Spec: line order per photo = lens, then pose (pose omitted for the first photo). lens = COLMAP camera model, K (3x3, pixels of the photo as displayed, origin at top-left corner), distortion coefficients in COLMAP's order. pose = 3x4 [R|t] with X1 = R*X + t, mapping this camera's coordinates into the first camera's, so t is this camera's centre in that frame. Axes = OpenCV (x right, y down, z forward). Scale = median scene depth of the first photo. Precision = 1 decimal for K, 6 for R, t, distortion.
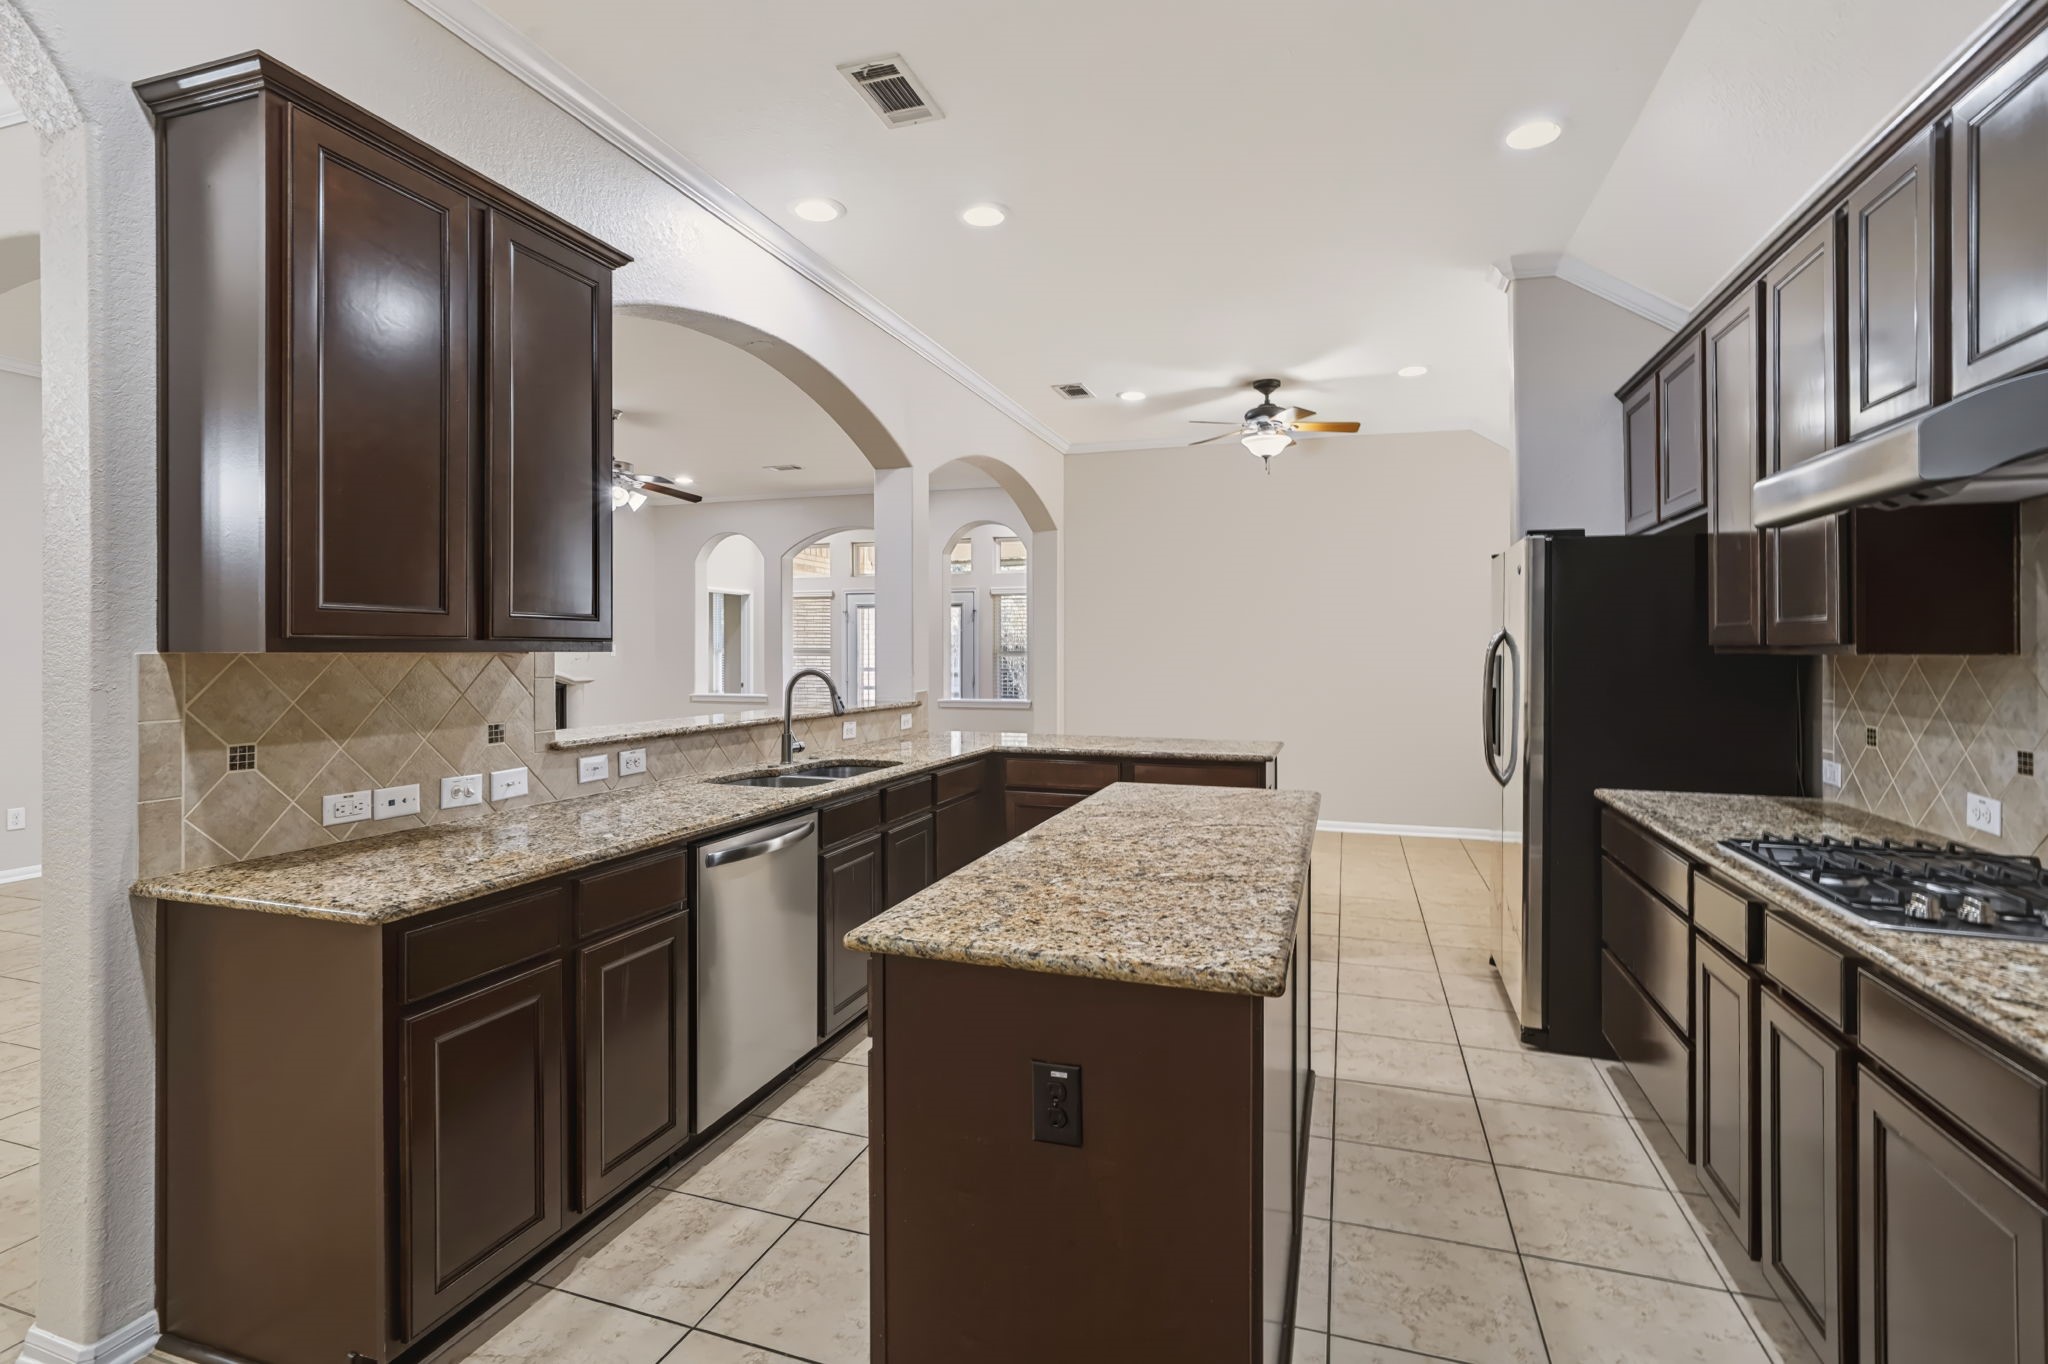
lens RADIAL K [[975.6, 0, 1014.4], [0, 975.6, 676.1], [0, 0, 1]] dist [-0.002848, -0.000126]
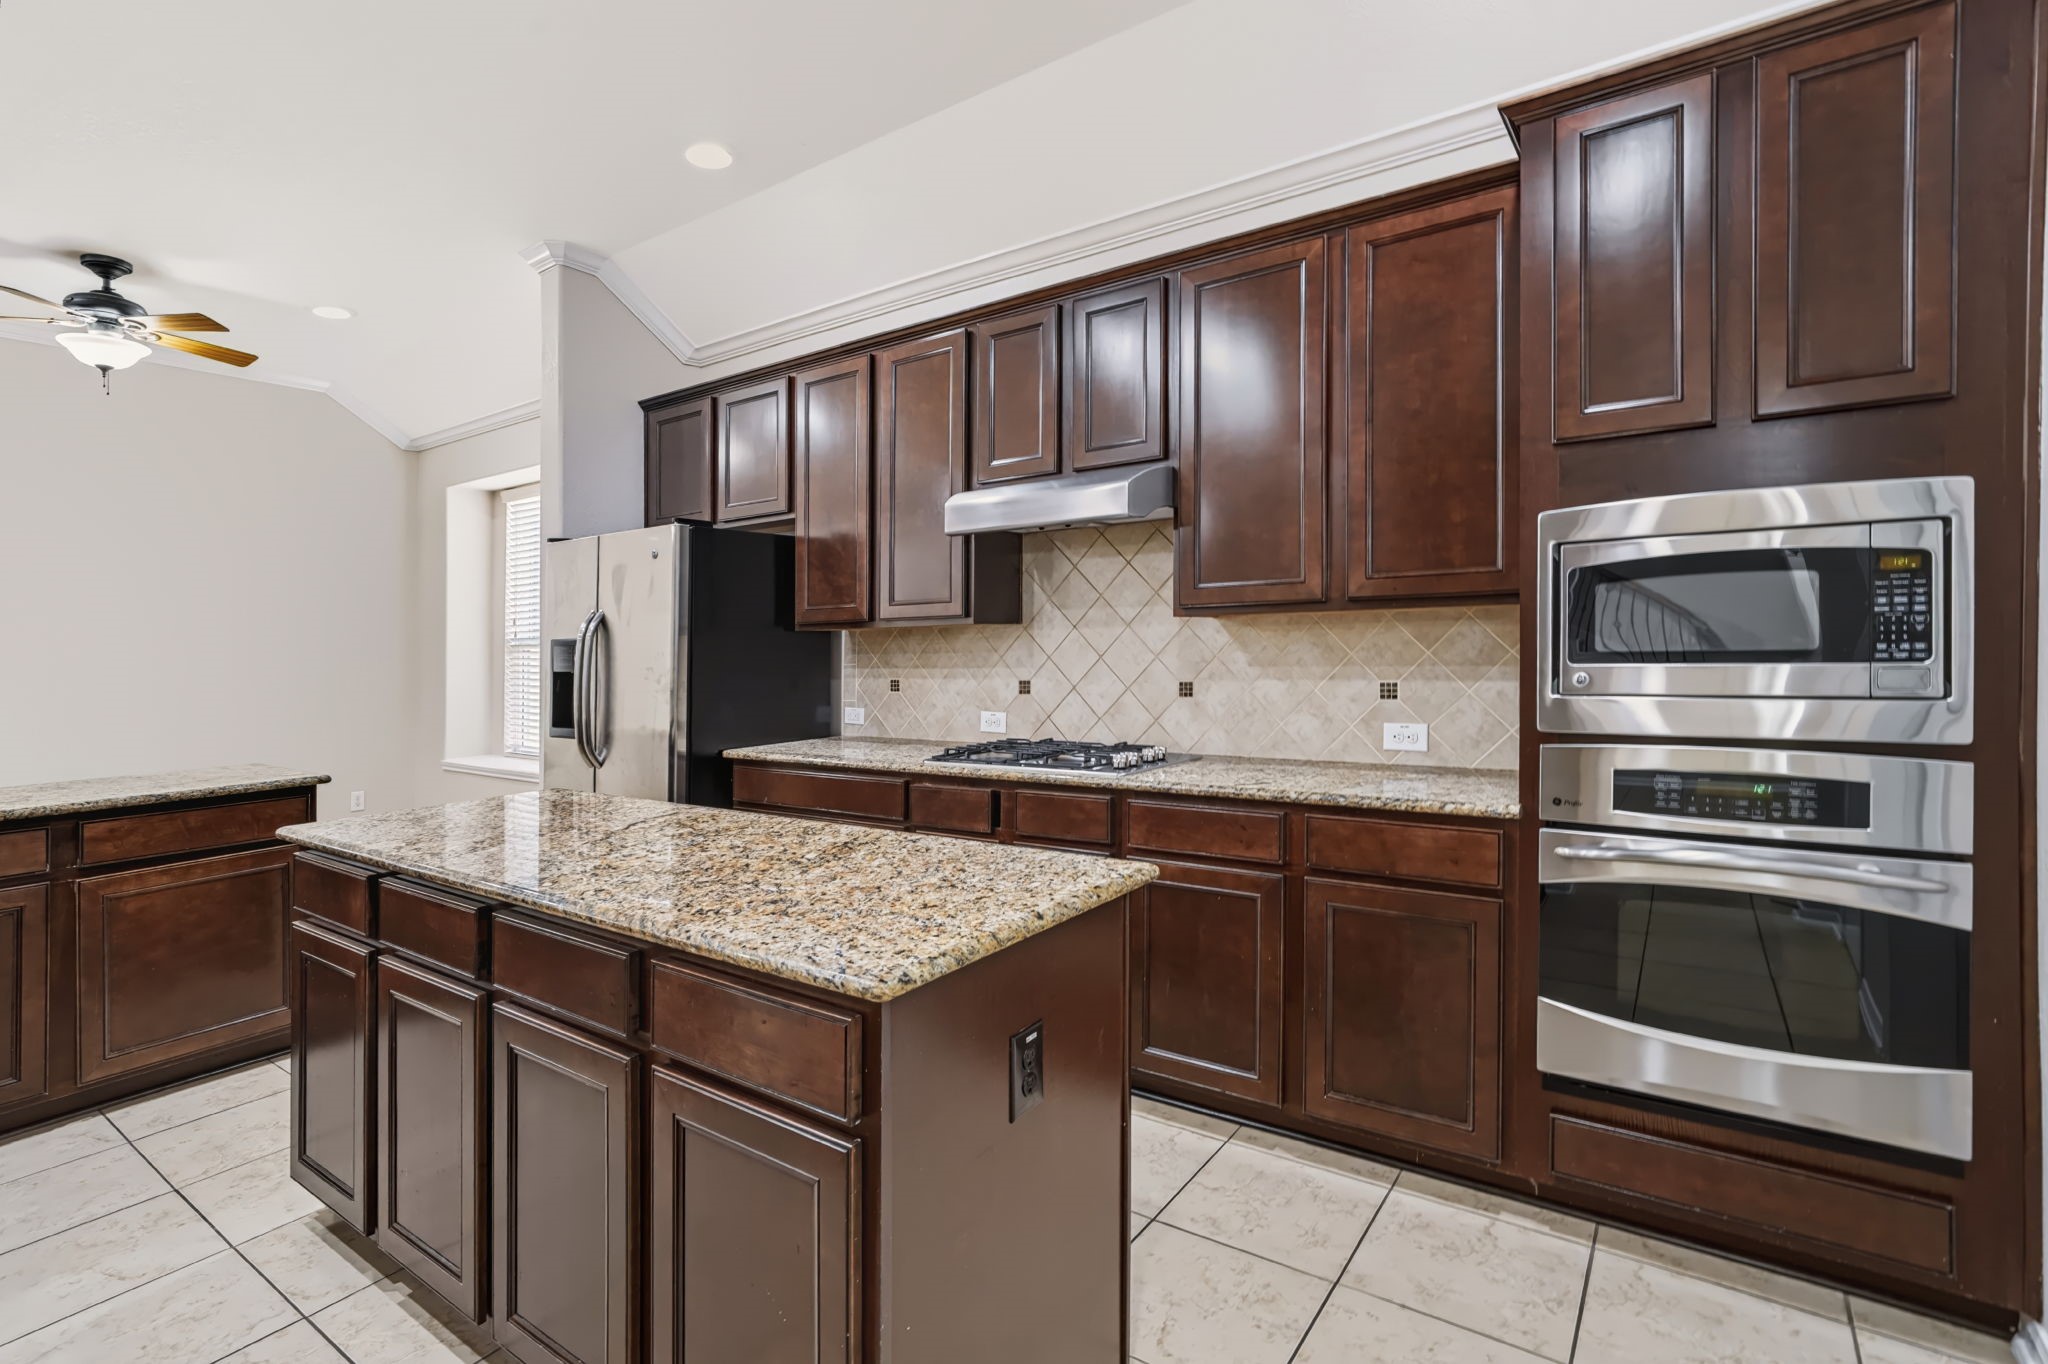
lens RADIAL K [[975.6, 0, 1014.4], [0, 975.6, 676.1], [0, 0, 1]] dist [-0.002848, -0.000126]
pose [[0.295549, -0.043744, 0.954325, -0.428905], [0.051354, 0.998234, 0.029853, 0.012657], [-0.953946, 0.040185, 0.297274, 0.359069]]
